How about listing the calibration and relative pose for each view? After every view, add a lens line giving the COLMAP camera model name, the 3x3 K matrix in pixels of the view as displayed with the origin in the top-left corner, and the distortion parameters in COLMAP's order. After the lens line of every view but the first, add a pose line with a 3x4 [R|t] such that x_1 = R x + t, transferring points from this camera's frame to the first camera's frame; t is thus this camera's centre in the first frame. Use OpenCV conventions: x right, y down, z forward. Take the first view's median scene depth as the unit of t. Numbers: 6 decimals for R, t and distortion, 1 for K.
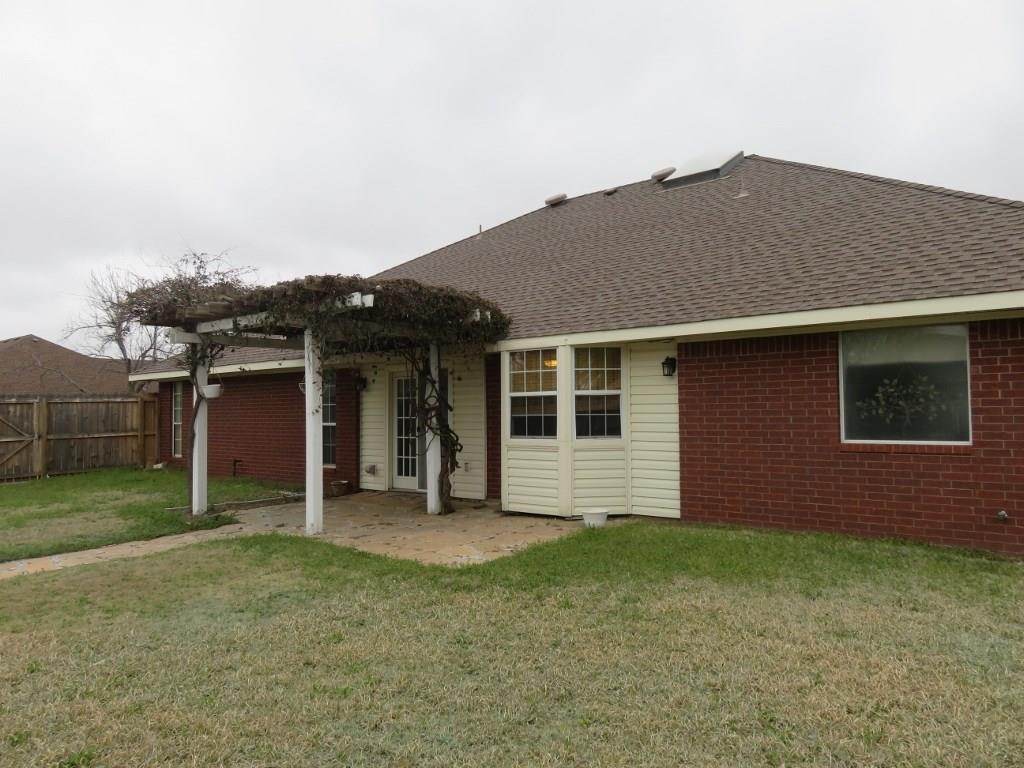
lens RADIAL K [[765.6, 0, 511.6], [0, 765.6, 384.3], [0, 0, 1]] dist [-0.018585, 0.003135]
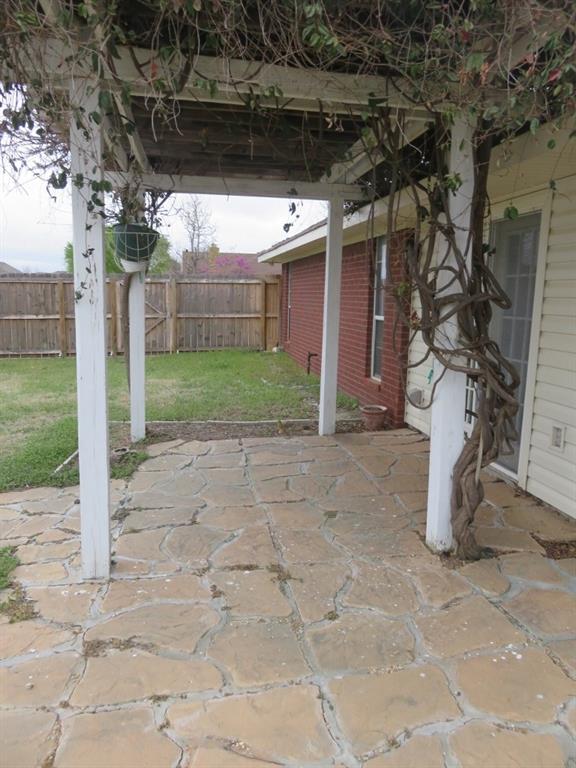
lens RADIAL K [[574.2, 0, 290.6], [0, 574.2, 388.8], [0, 0, 1]] dist [-0.018585, 0.003135]
pose [[0.789832, 0.124875, -0.600477, 0.009149], [-0.007501, 0.980947, 0.194131, 0.012541], [0.613278, -0.148827, 0.775720, 0.445119]]
